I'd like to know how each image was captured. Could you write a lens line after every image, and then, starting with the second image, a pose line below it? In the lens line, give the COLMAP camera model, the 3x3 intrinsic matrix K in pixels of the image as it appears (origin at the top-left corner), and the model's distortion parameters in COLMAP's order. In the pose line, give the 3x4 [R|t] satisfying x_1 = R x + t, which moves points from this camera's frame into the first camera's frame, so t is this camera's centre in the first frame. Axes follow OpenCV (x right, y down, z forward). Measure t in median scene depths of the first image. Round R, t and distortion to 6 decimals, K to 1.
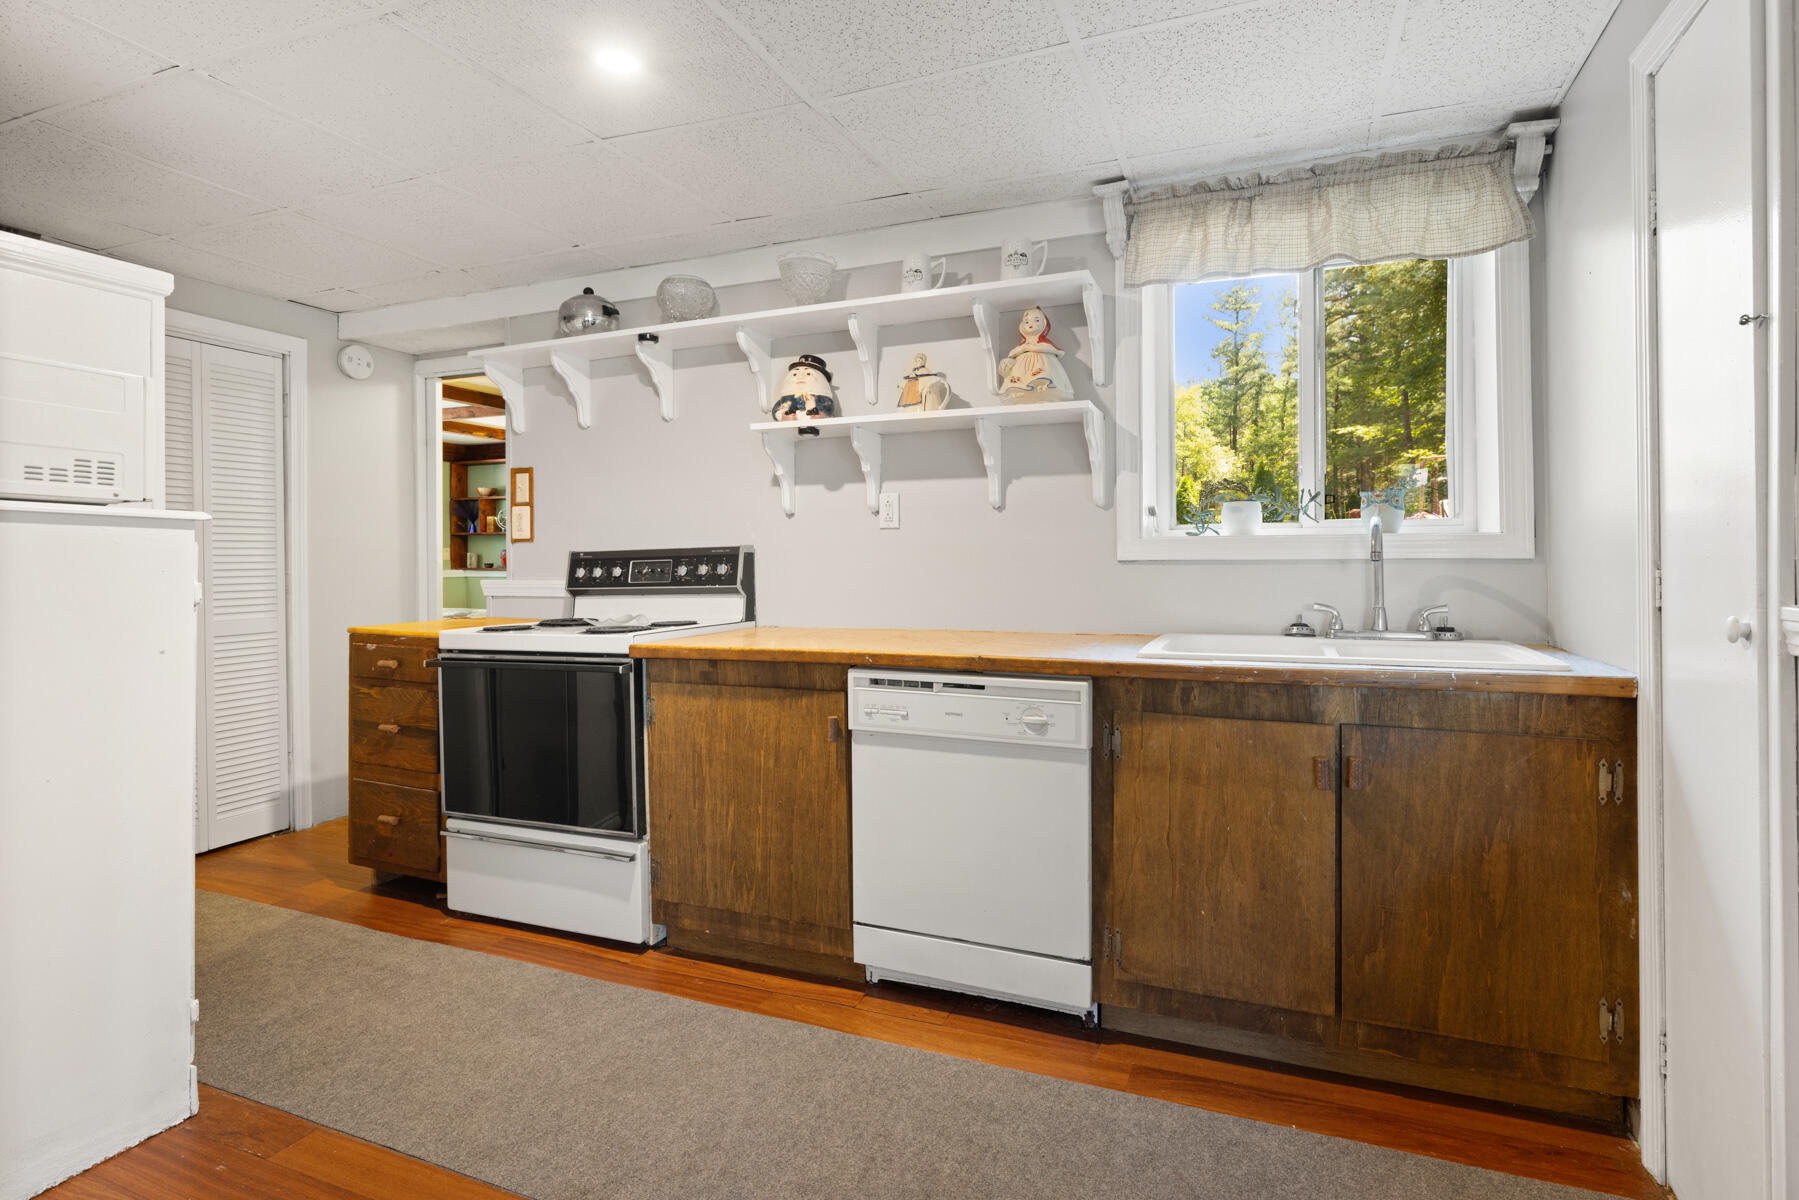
lens RADIAL K [[899.3, 0, 899.5], [0, 899.3, 554.7], [0, 0, 1]] dist [-0.001581, -0.000759]
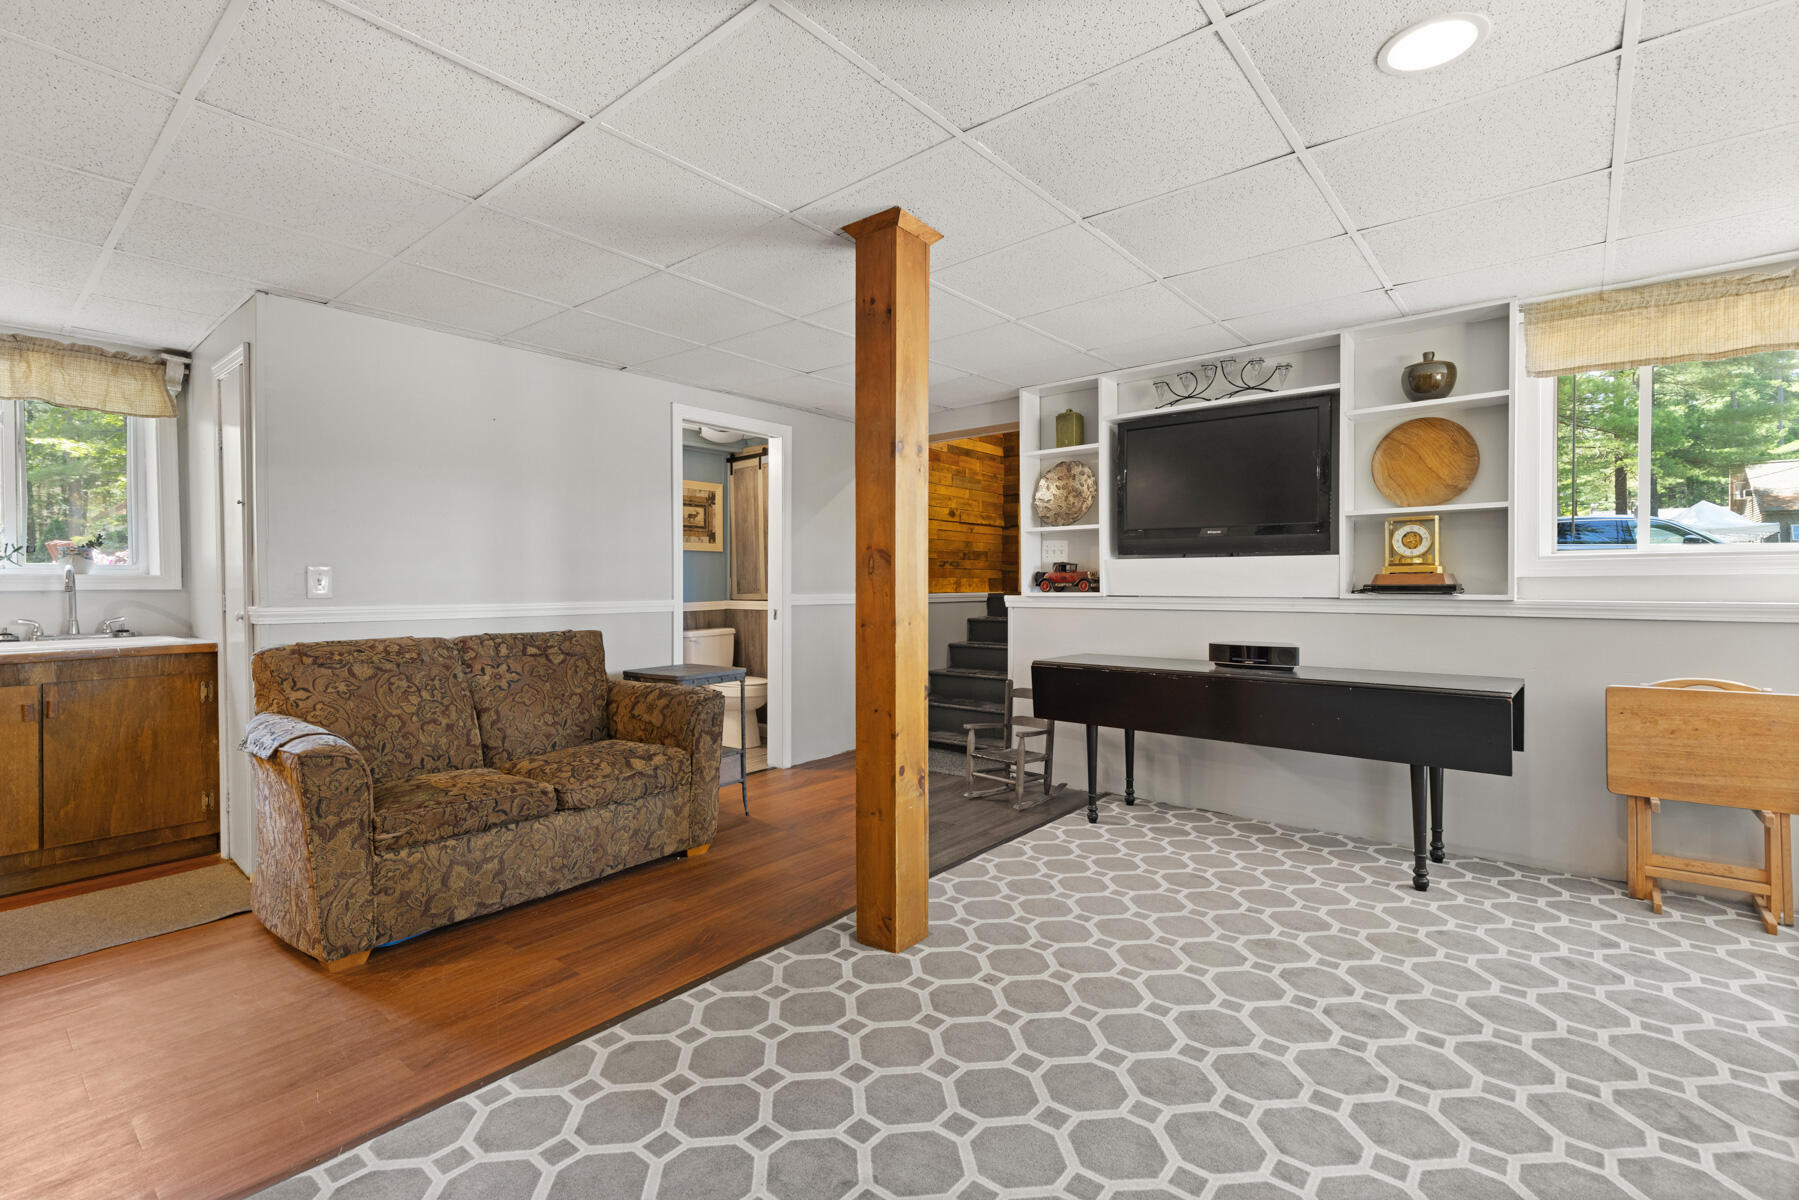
lens RADIAL K [[805.7, 0, 912.3], [0, 805.7, 593.7], [0, 0, 1]] dist [0.021148, -0.006443]
pose [[0.291715, -0.007711, 0.956474, -0.549059], [-0.001276, 0.999963, 0.008451, -0.004521], [-0.956505, -0.003686, 0.291694, -1.107927]]
